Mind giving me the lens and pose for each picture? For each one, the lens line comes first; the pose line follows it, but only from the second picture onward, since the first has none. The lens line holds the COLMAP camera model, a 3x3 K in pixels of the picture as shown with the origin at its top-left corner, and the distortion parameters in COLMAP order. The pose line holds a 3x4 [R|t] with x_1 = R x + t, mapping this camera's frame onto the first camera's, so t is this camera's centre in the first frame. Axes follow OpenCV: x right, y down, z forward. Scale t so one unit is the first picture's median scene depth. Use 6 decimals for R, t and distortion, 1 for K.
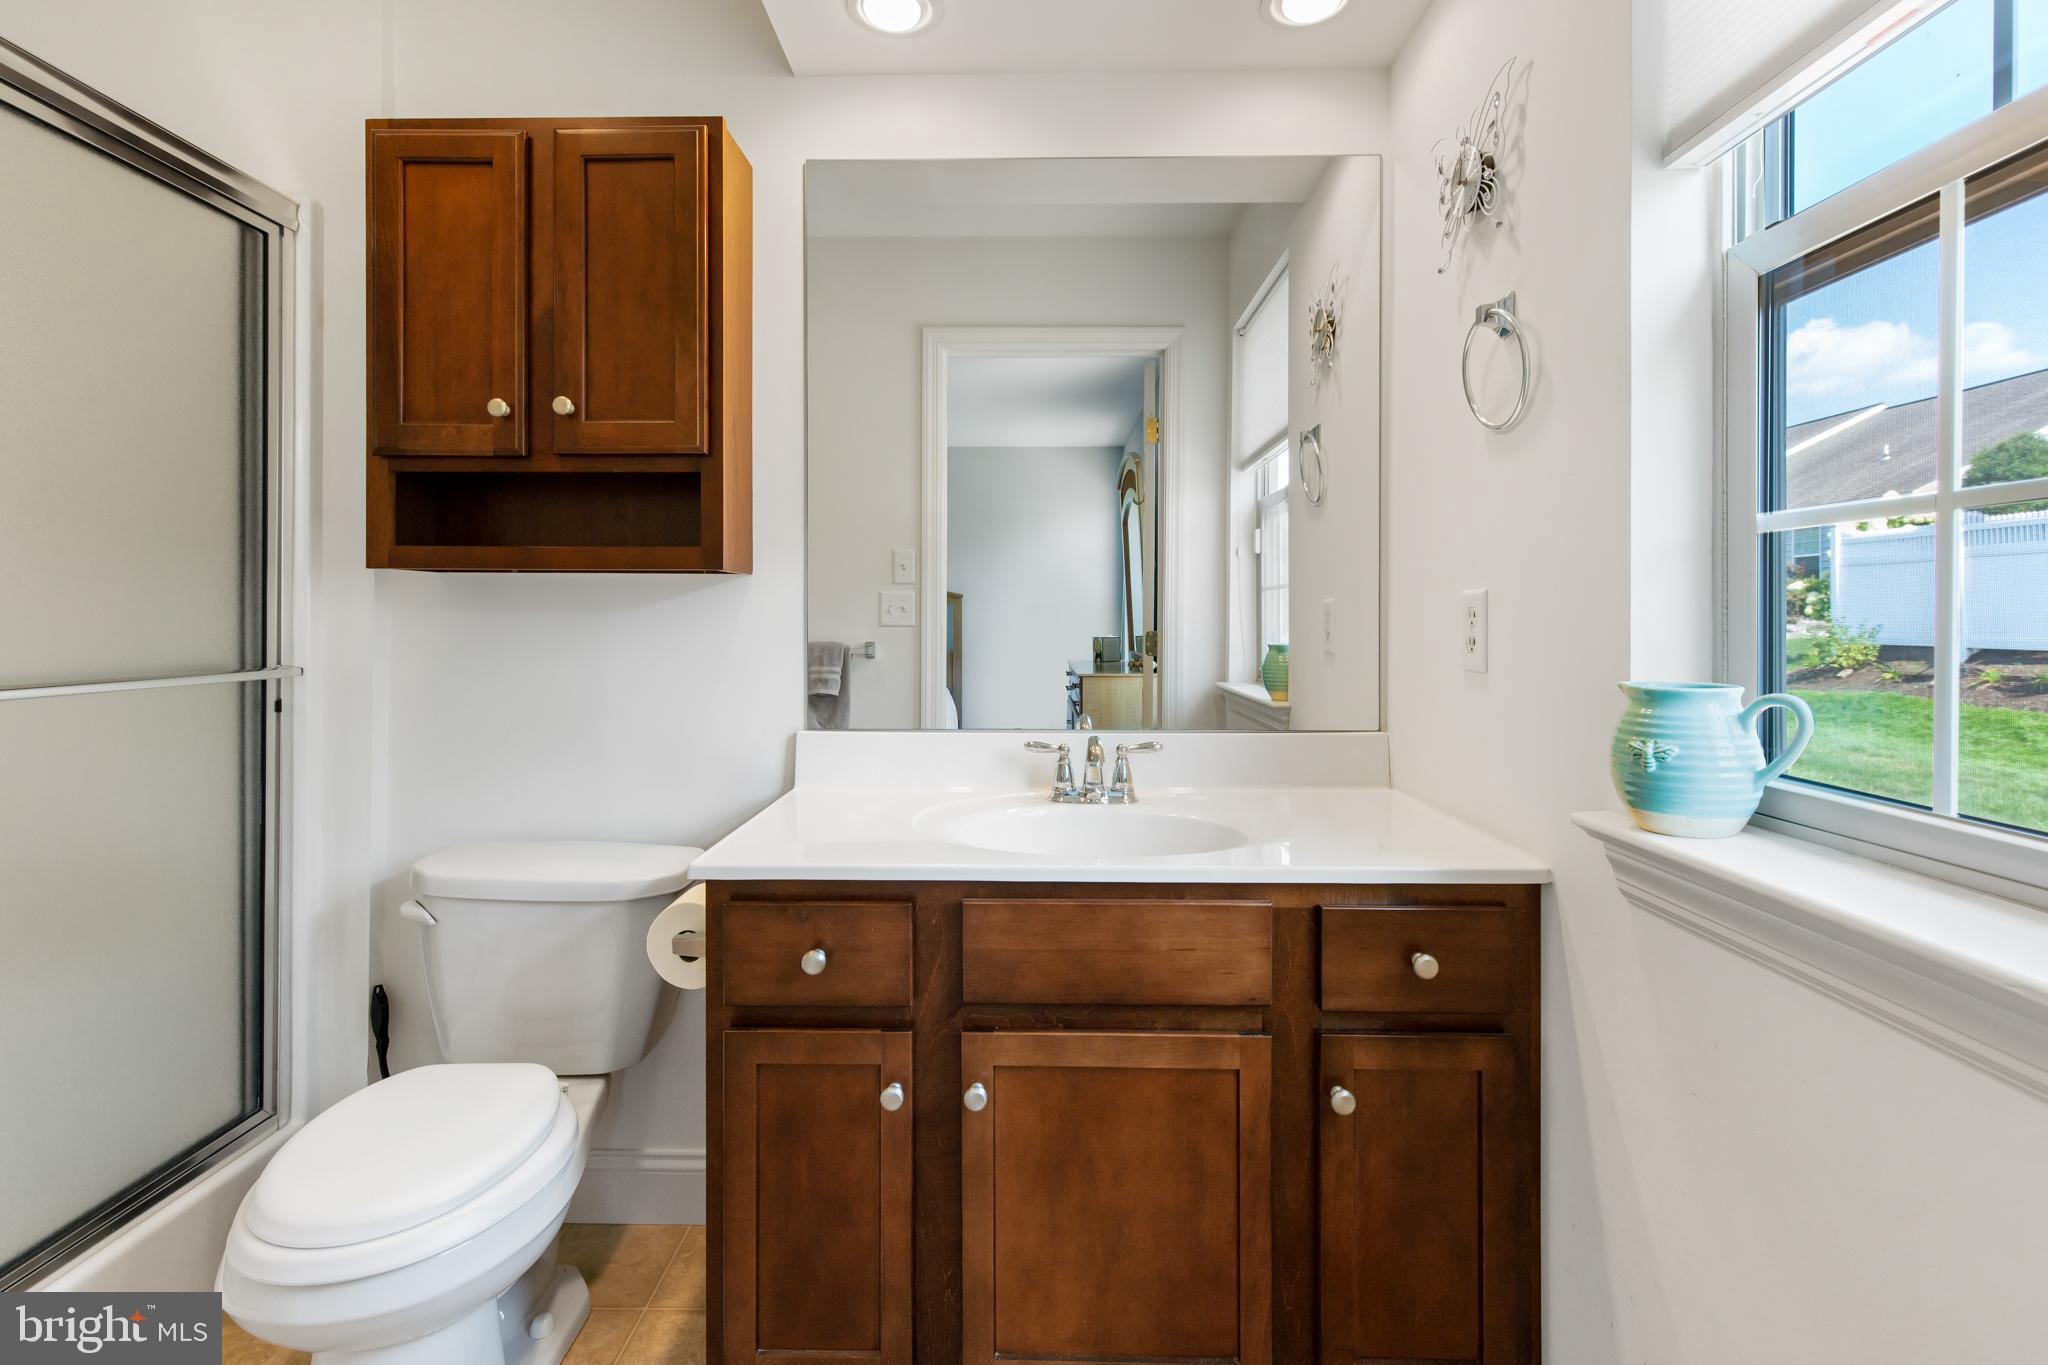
lens RADIAL K [[947.7, 0, 1023.0], [0, 947.7, 626.7], [0, 0, 1]] dist [0.000365, 0.000061]
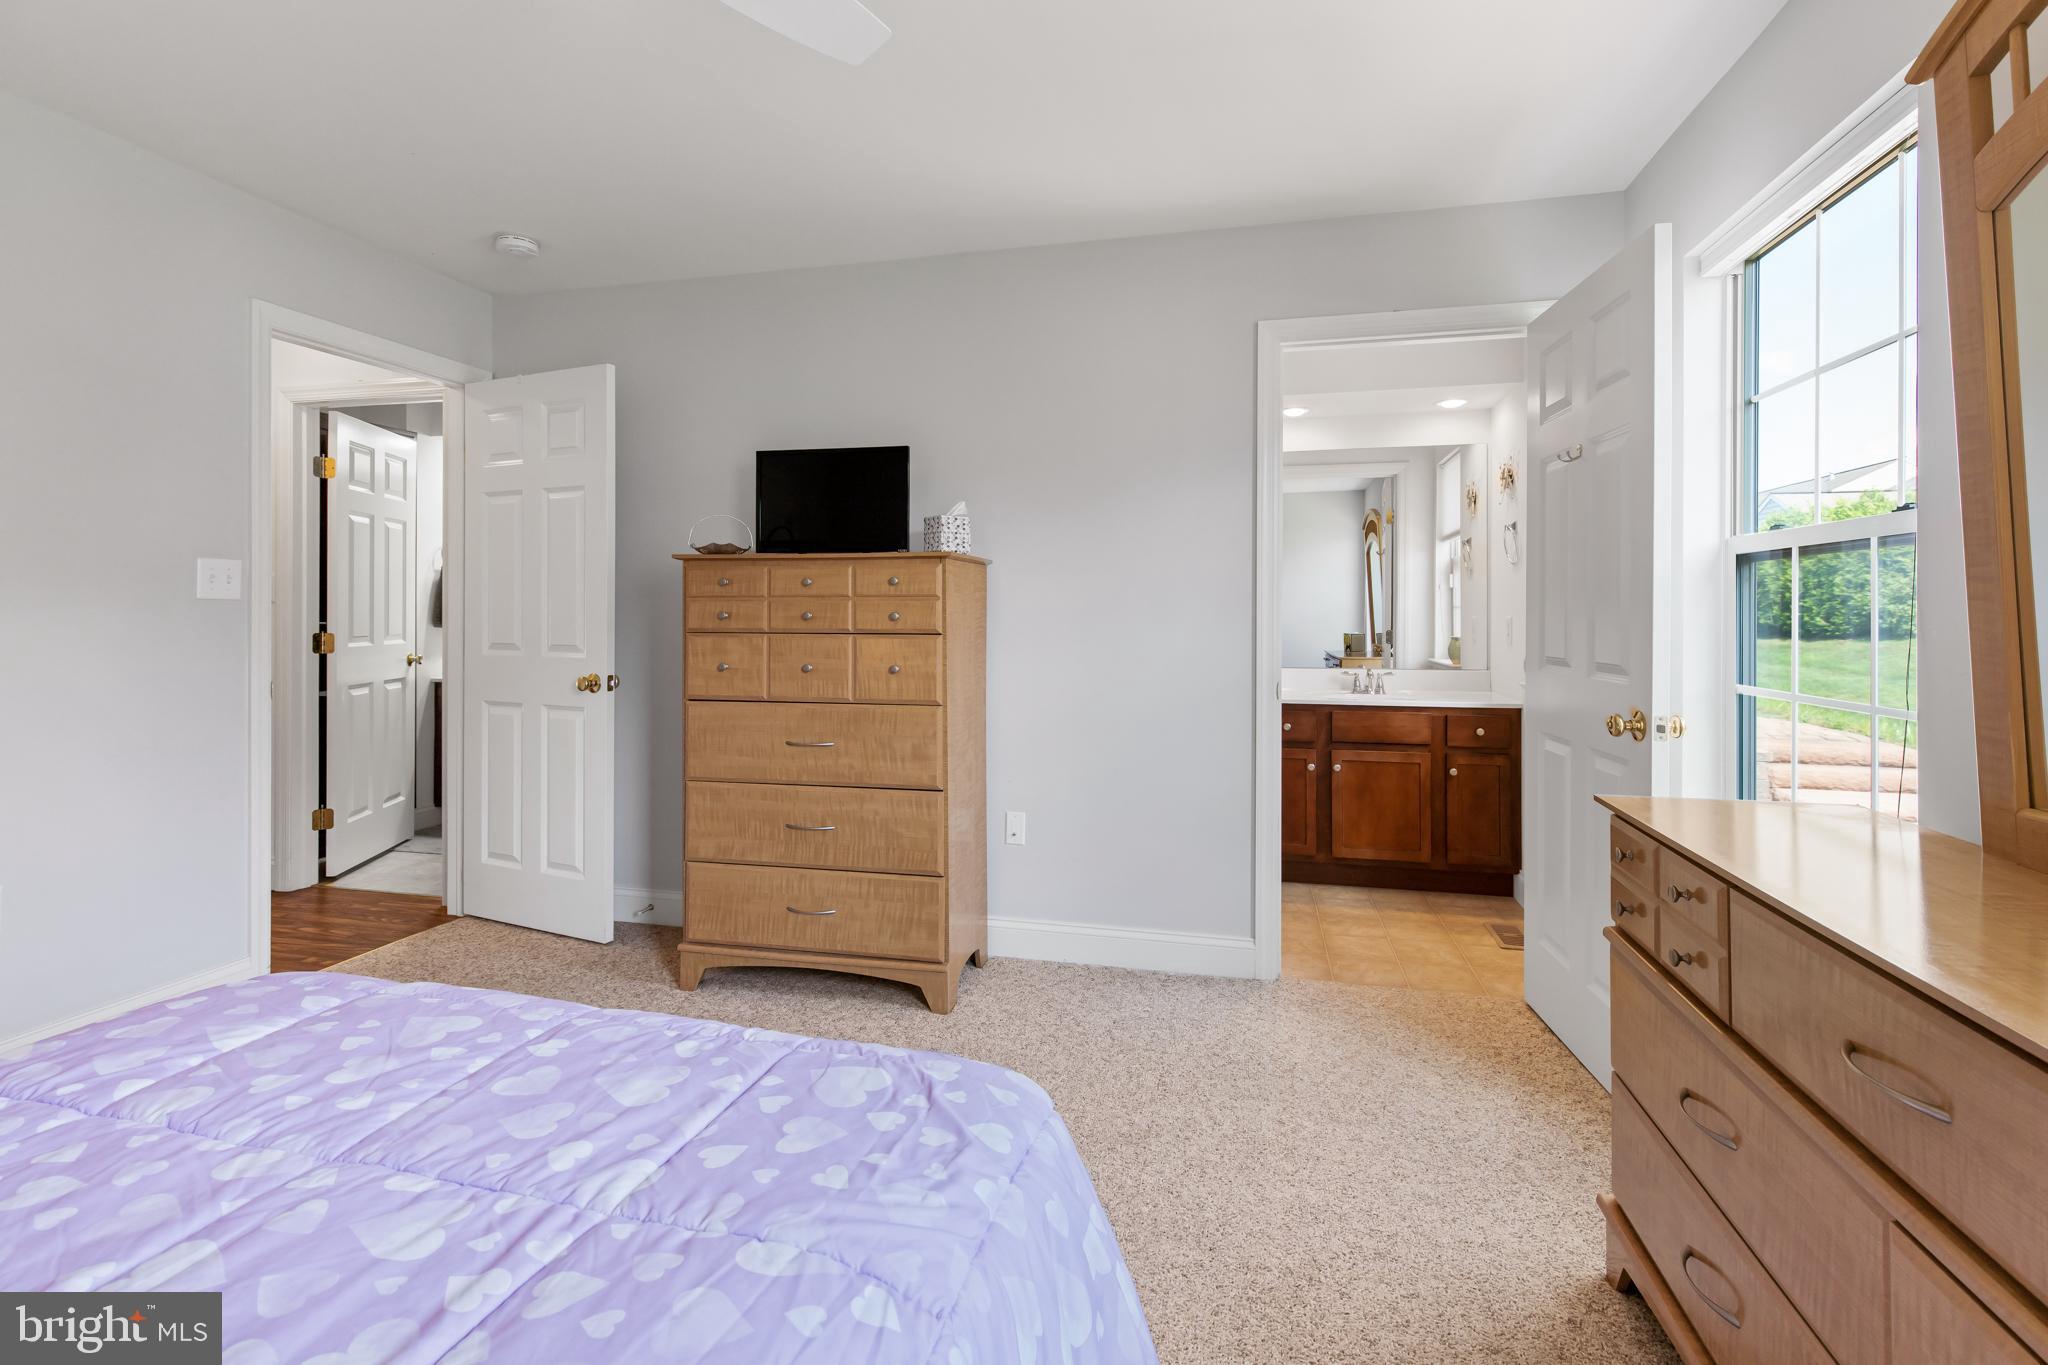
lens RADIAL K [[947.7, 0, 1023.0], [0, 947.7, 626.7], [0, 0, 1]] dist [0.000365, 0.000061]
pose [[0.973996, 0.001189, -0.226561, -0.361915], [-0.000766, 0.999998, 0.001956, -0.011014], [0.226563, -0.001732, 0.973995, -2.454992]]
